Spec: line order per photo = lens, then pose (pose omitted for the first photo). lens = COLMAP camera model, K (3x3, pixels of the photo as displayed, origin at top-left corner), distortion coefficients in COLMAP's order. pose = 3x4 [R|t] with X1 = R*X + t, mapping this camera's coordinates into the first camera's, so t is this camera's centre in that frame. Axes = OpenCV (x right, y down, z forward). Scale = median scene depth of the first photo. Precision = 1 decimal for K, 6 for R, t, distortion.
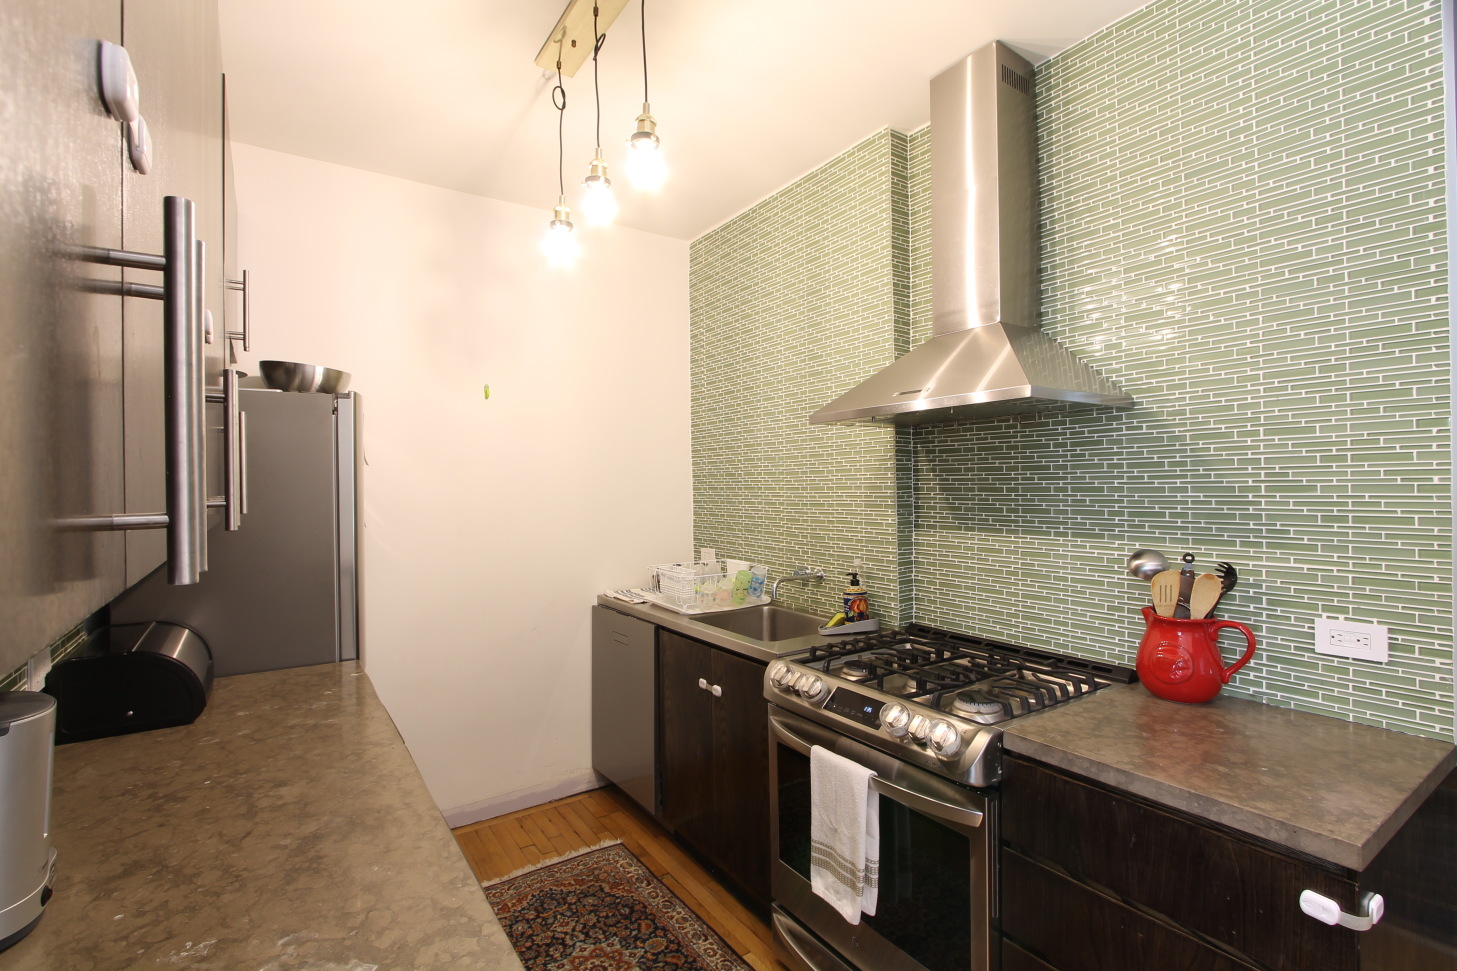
lens RADIAL K [[678.2, 0, 723.8], [0, 678.2, 487.4], [0, 0, 1]] dist [-0.015976, 0.001238]
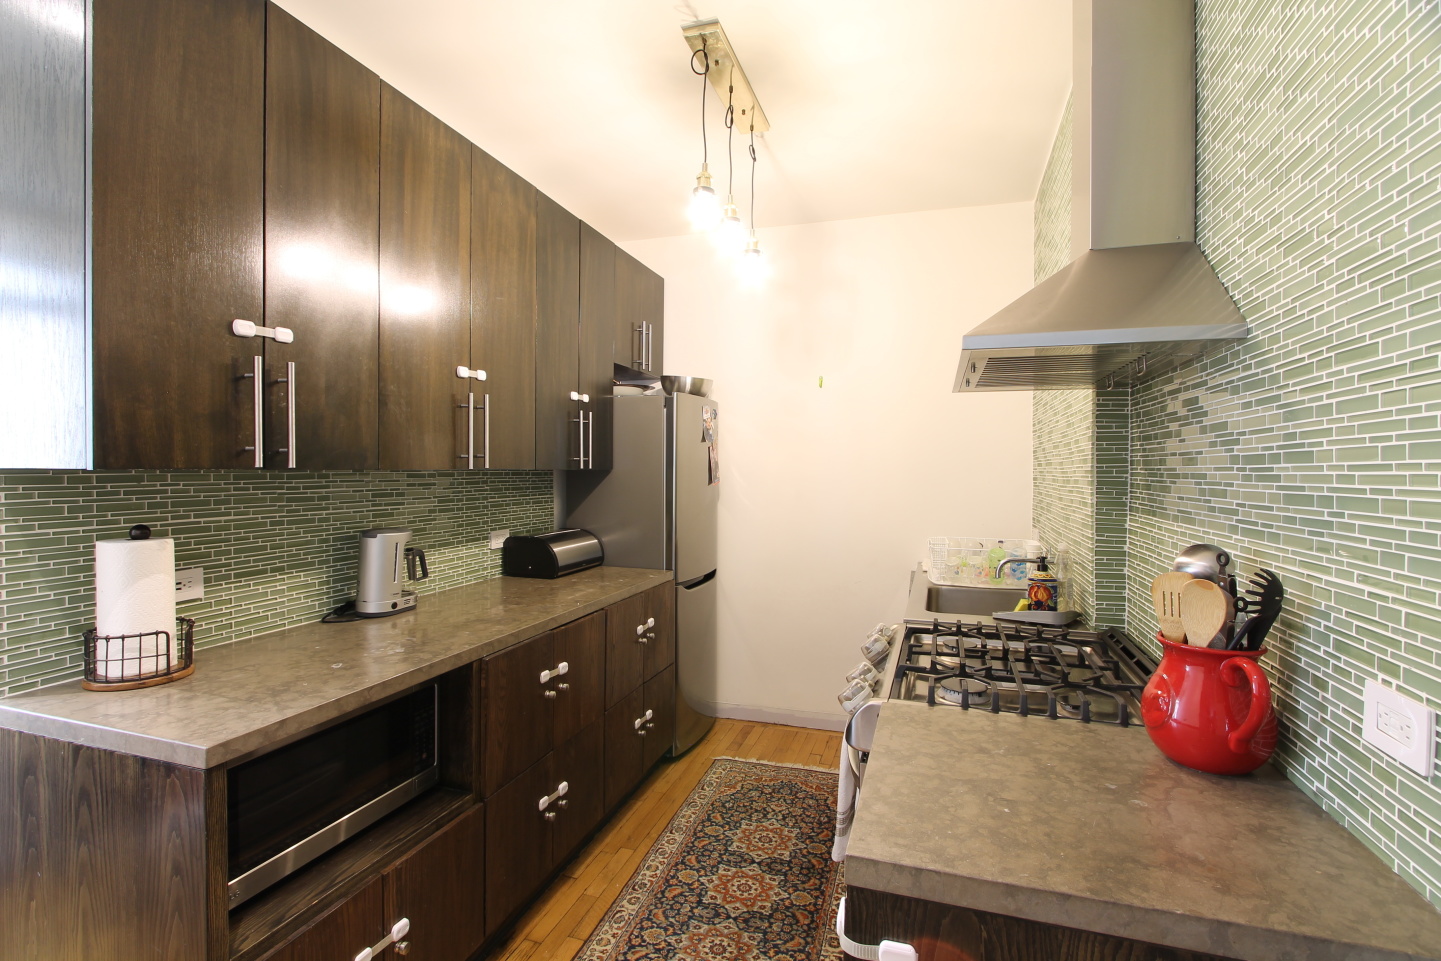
lens RADIAL K [[670.7, 0, 718.1], [0, 670.7, 475.7], [0, 0, 1]] dist [-0.015976, 0.001238]
pose [[0.614927, 0.024956, -0.788189, 0.689123], [-0.017322, 0.999685, 0.018137, 0.014157], [0.788393, 0.002500, 0.615166, 0.149293]]
